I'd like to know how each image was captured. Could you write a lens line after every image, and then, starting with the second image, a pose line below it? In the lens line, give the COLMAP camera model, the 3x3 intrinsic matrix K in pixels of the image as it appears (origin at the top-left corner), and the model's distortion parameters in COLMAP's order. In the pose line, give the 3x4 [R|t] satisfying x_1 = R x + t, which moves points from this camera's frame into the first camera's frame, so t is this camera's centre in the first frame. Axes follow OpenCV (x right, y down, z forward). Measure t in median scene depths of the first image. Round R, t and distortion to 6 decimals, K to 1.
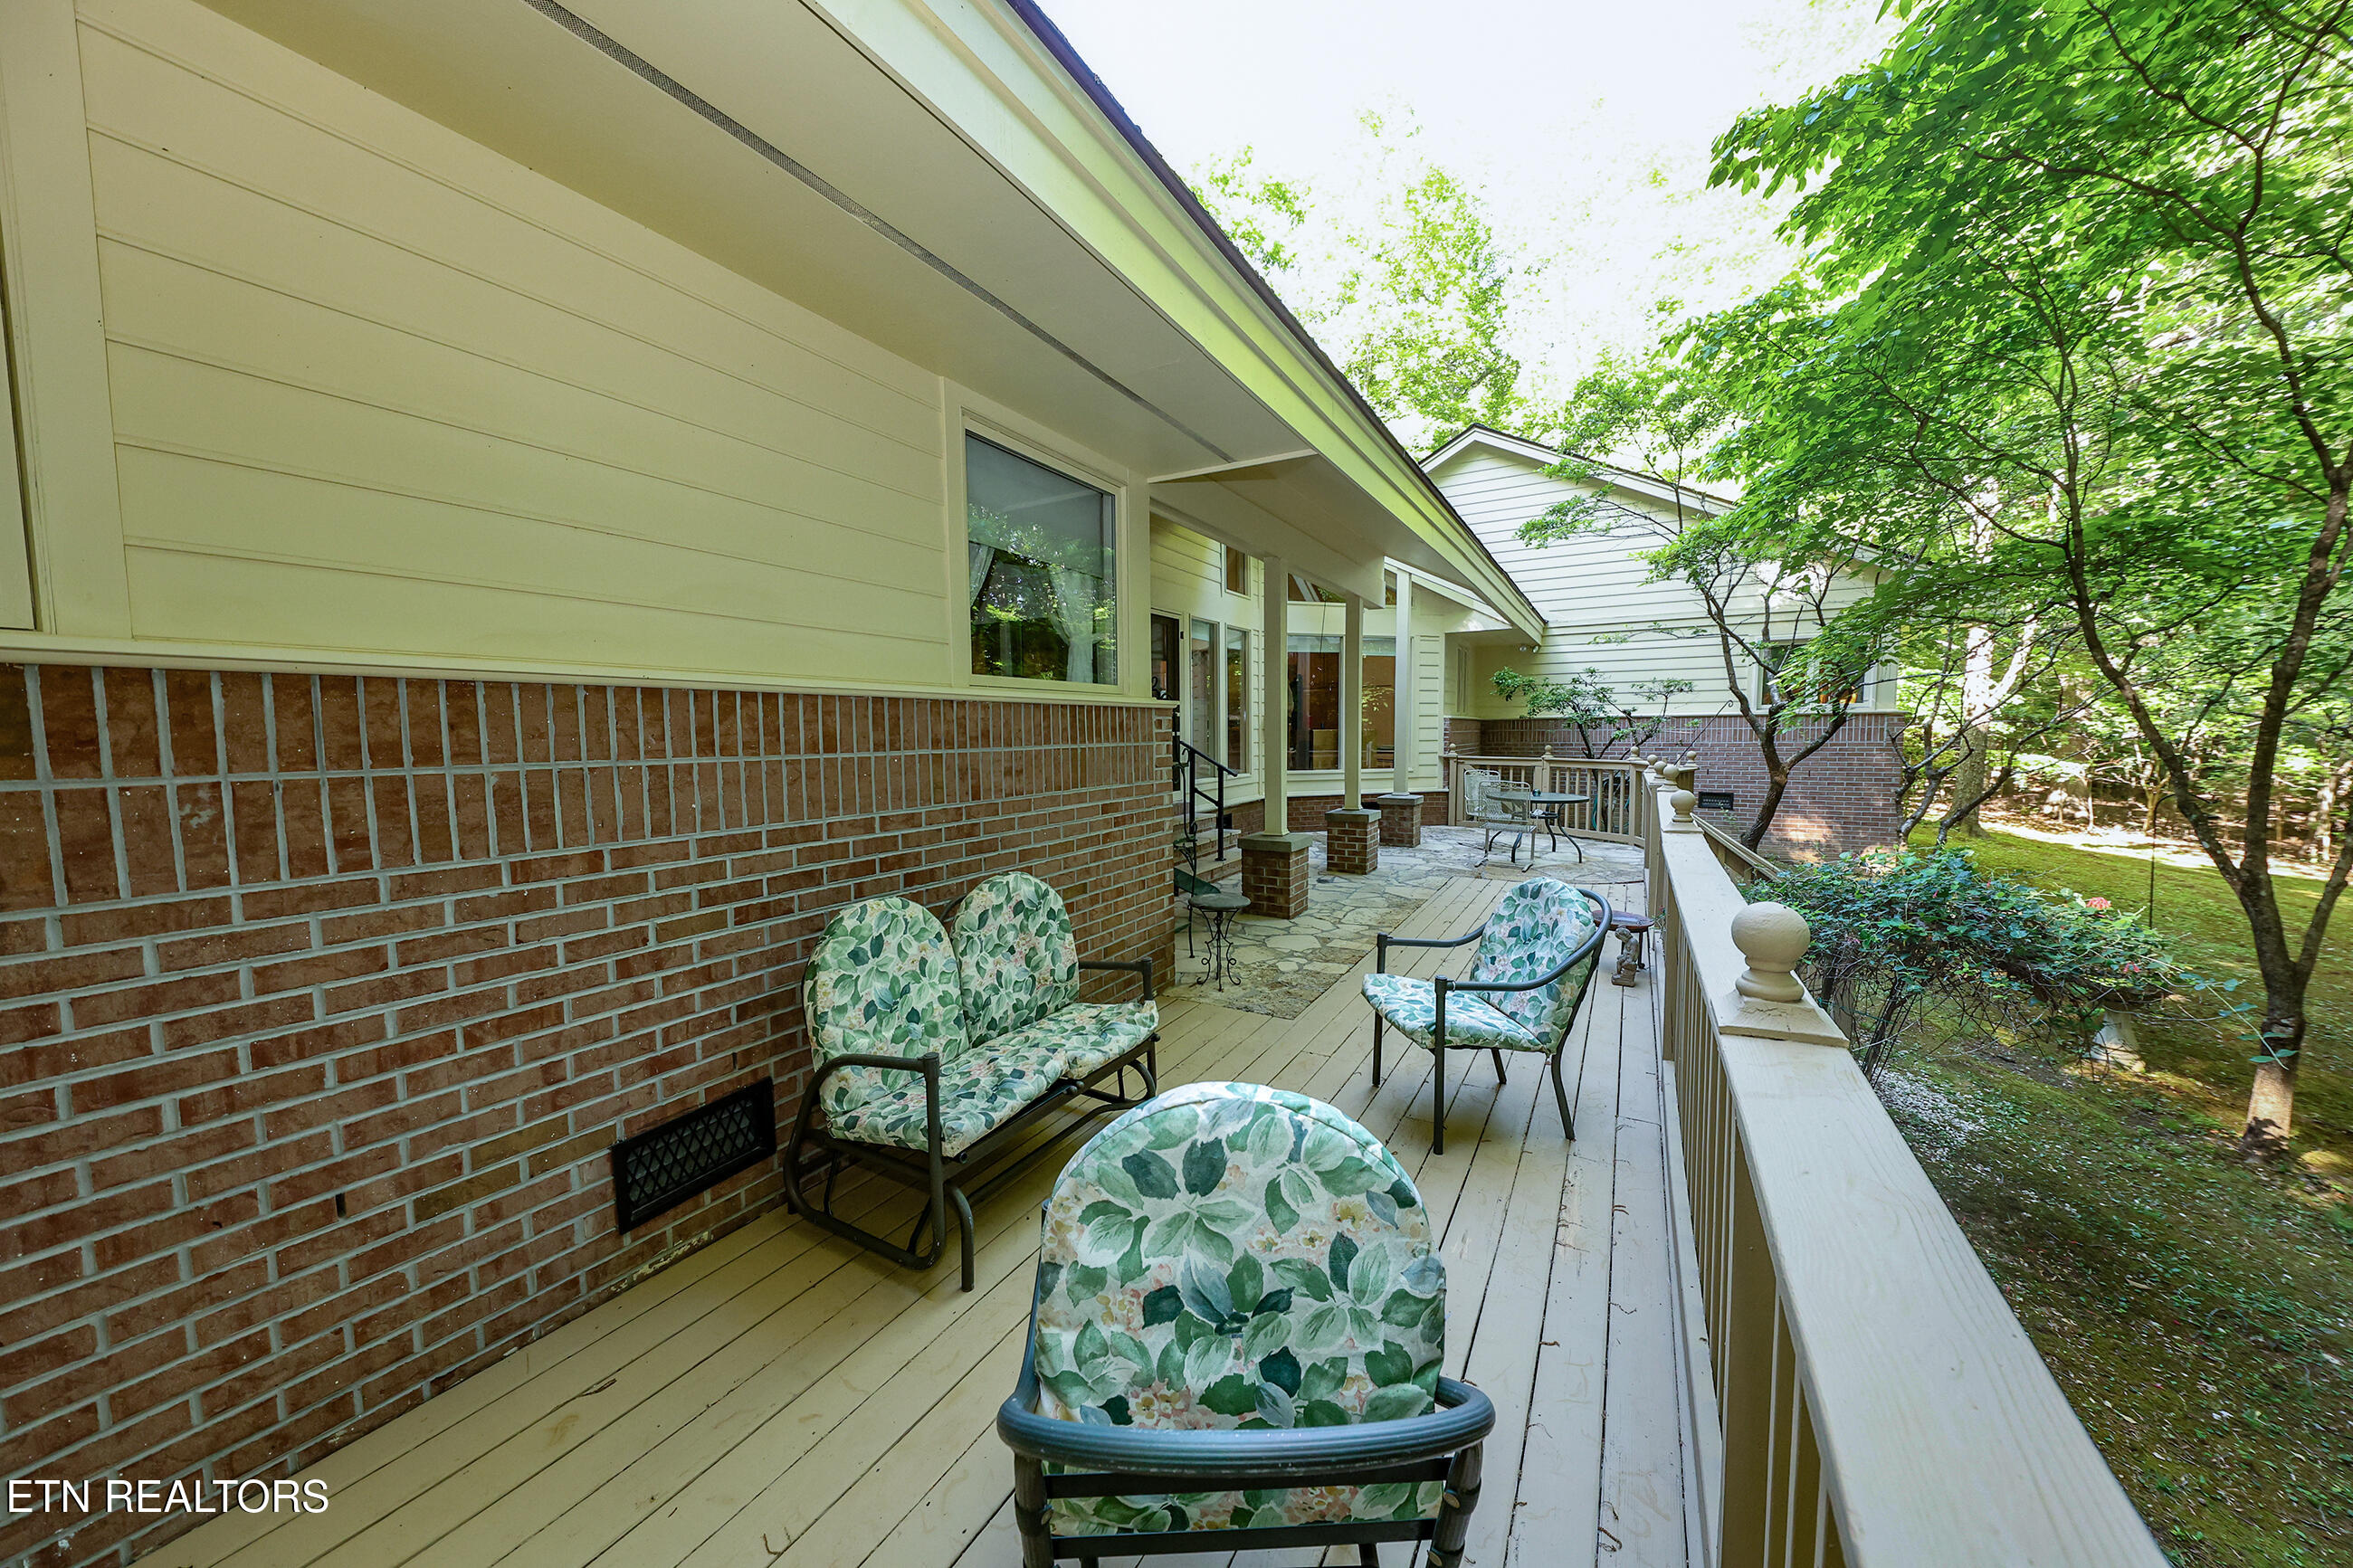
lens RADIAL K [[805.8, 0, 1178.2], [0, 805.8, 796.5], [0, 0, 1]] dist [-0.001973, -0.001046]
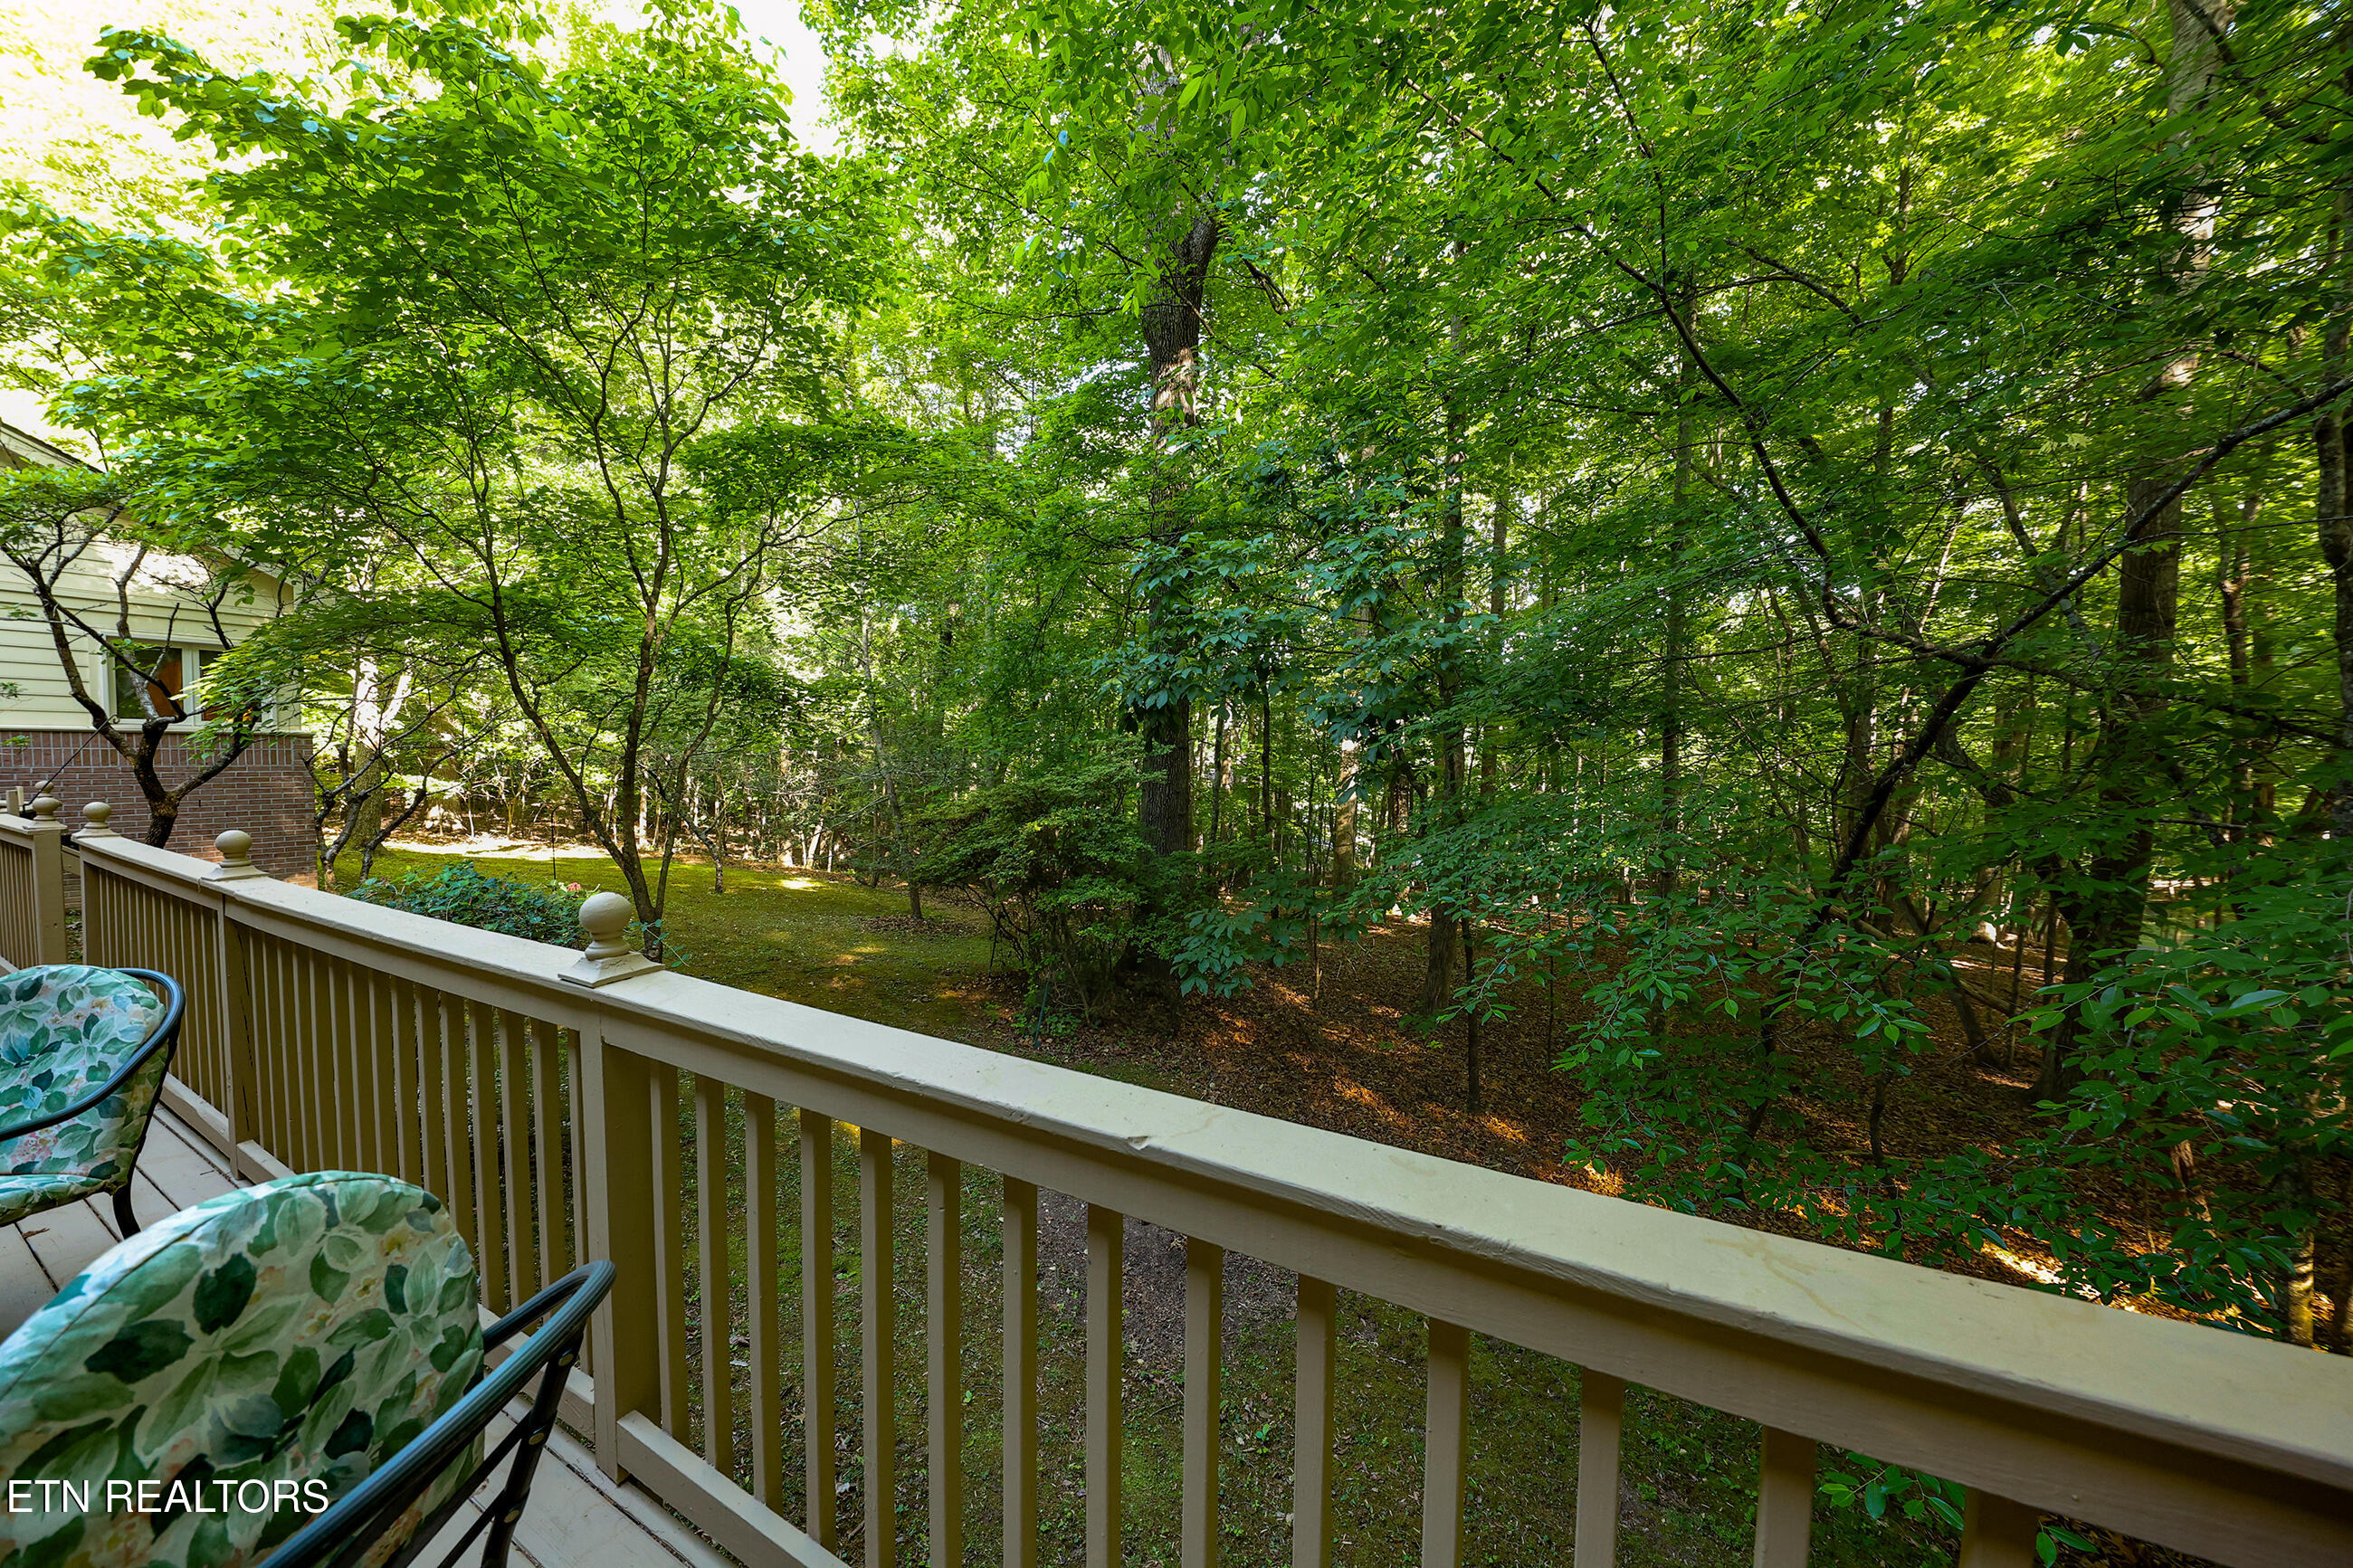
lens RADIAL K [[805.8, 0, 1175.0], [0, 805.8, 791.2], [0, 0, 1]] dist [-0.001973, -0.001046]
pose [[-0.013225, -0.036349, 0.999252, -0.152119], [0.067124, 0.997052, 0.037157, -0.008753], [-0.997657, 0.067566, -0.010747, -0.010752]]
